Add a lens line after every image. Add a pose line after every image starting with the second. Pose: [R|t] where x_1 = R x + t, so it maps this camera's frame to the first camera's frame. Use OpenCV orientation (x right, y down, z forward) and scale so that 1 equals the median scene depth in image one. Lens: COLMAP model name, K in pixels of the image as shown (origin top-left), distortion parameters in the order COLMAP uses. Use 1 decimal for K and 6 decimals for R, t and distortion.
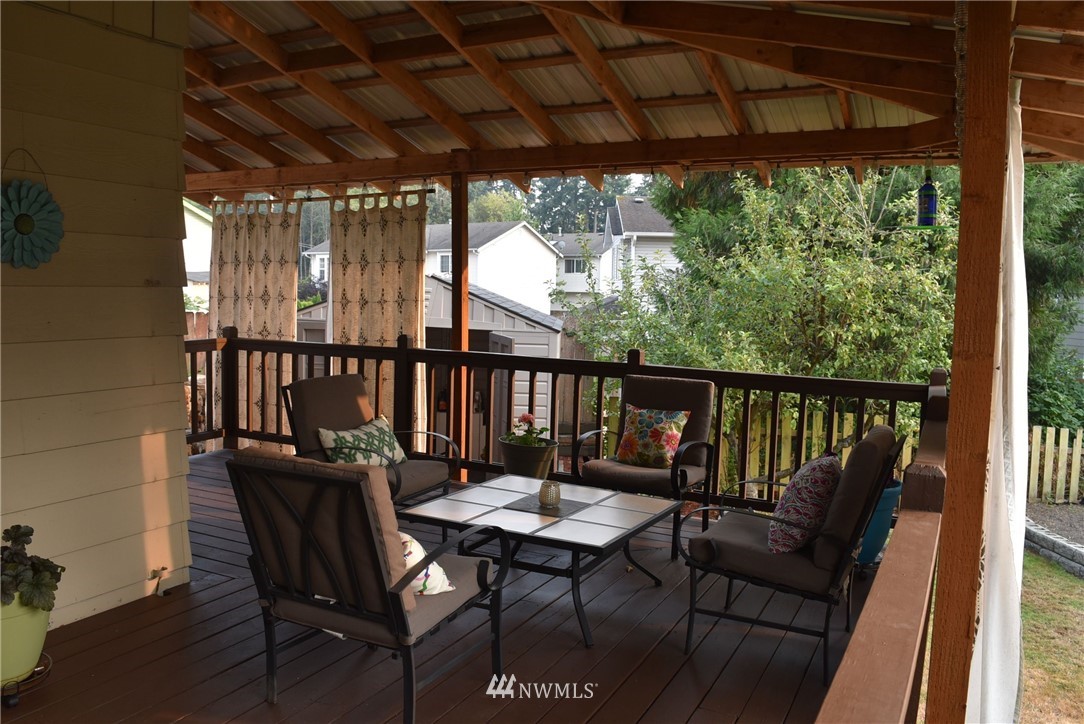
lens RADIAL K [[858.6, 0, 542.0], [0, 858.6, 362.0], [0, 0, 1]] dist [-0.095577, 0.030403]
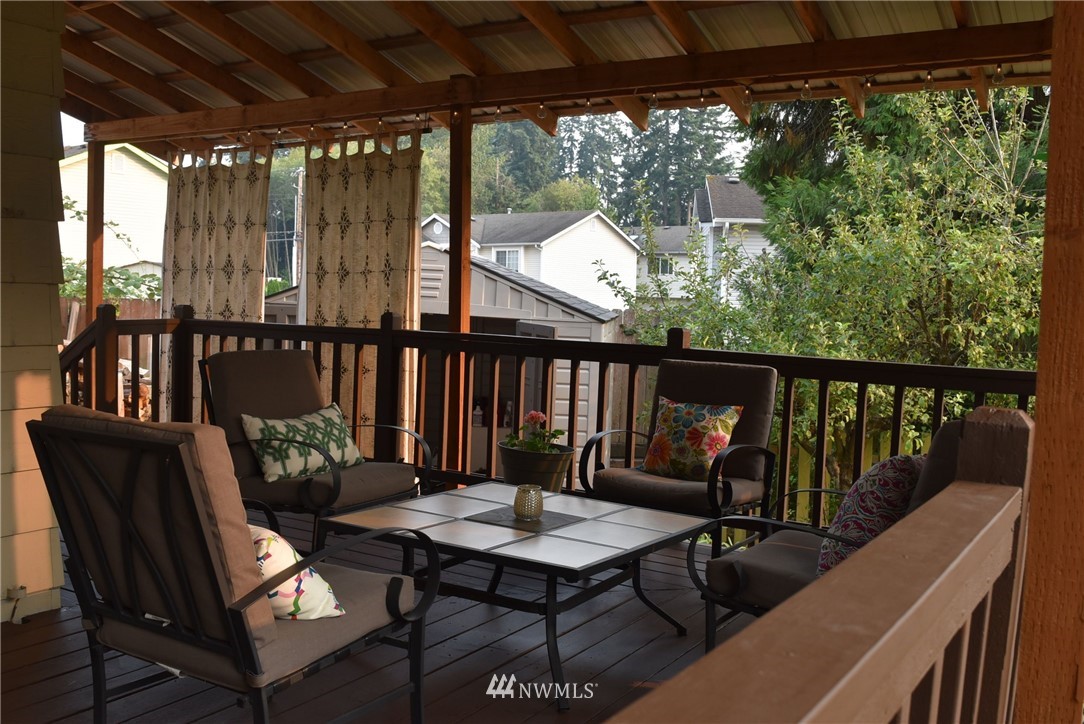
lens RADIAL K [[1031.2, 0, 542.0], [0, 1031.2, 362.0], [0, 0, 1]] dist [-0.075583, 0.010091]
pose [[0.996582, 0.012634, -0.081633, 0.058330], [-0.014517, 0.999641, -0.022521, 0.034218], [0.081319, 0.023629, 0.996408, 0.075003]]
